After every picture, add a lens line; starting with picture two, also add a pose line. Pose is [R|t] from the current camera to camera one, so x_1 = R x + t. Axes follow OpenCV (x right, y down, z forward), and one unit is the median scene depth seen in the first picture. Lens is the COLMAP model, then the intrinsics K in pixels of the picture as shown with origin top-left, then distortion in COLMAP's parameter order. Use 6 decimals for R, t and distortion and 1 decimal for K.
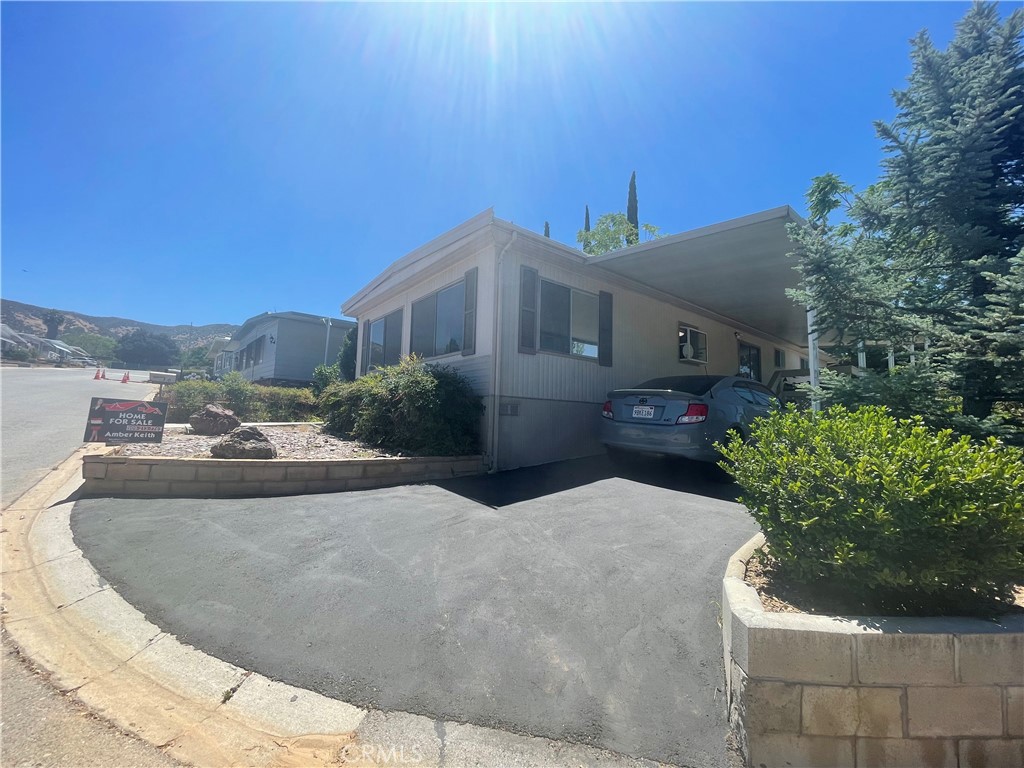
lens RADIAL K [[412.8, 0, 514.3], [0, 412.8, 384.1], [0, 0, 1]] dist [-0.002305, 0.000303]
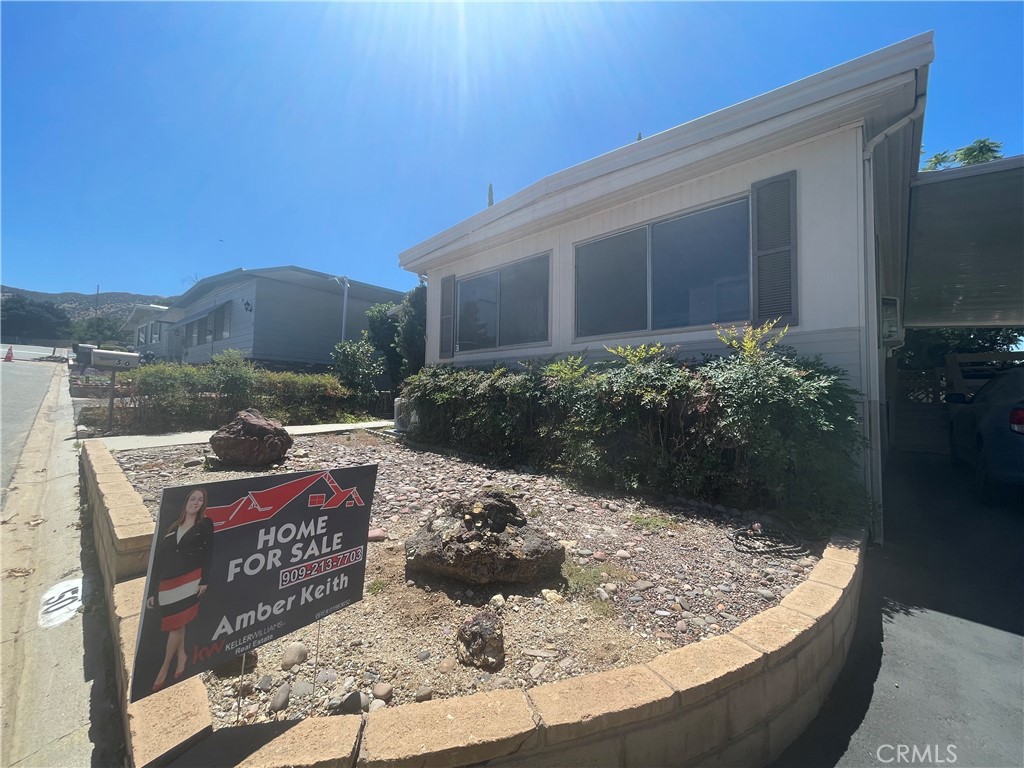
lens RADIAL K [[412.8, 0, 513.0], [0, 412.8, 382.3], [0, 0, 1]] dist [-0.002305, 0.000303]
pose [[0.989967, -0.003076, 0.141262, -0.352620], [-0.003825, 0.998813, 0.048557, -0.013818], [-0.141244, -0.048611, 0.988781, 0.308647]]
